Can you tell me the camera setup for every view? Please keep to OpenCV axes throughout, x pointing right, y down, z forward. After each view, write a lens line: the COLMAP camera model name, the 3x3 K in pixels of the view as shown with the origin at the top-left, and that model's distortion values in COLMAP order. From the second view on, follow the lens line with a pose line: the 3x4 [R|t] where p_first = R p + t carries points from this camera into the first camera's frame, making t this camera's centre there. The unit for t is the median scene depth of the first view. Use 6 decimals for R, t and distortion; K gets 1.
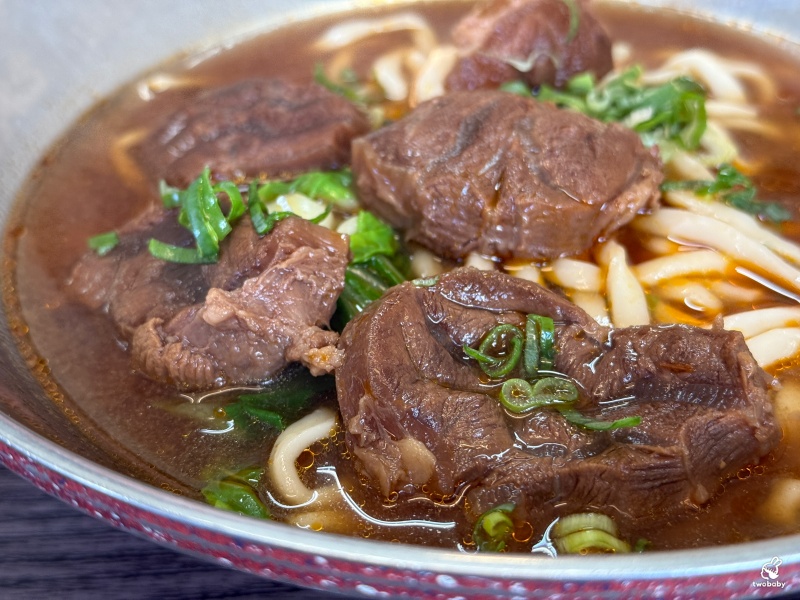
lens RADIAL K [[1252.0, 0, 401.1], [0, 1252.0, 301.6], [0, 0, 1]] dist [0.261978, -0.816957]
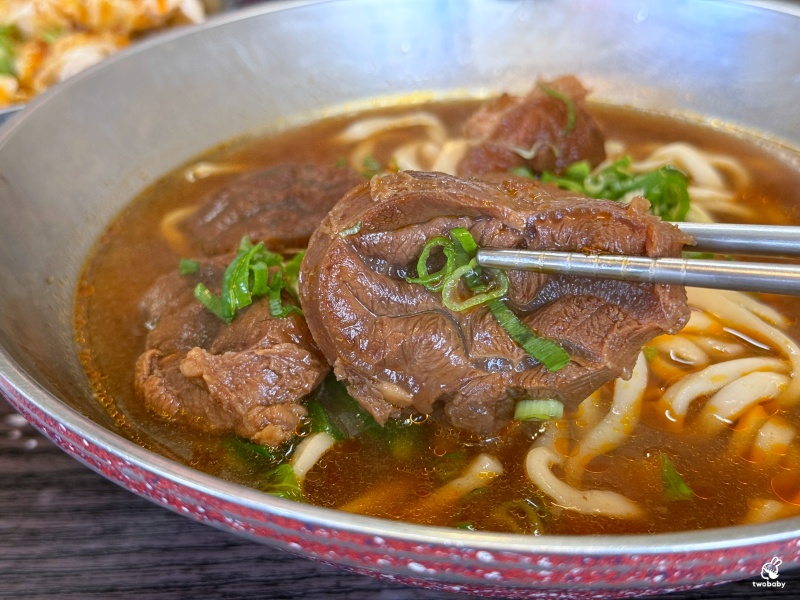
lens RADIAL K [[1252.0, 0, 401.1], [0, 1252.0, 301.6], [0, 0, 1]] dist [0.261978, -0.816957]
pose [[0.999833, 0.007702, 0.016575, -0.035445], [-0.006220, 0.996132, -0.087645, 0.046503], [-0.017186, 0.087528, 0.996014, -0.115019]]
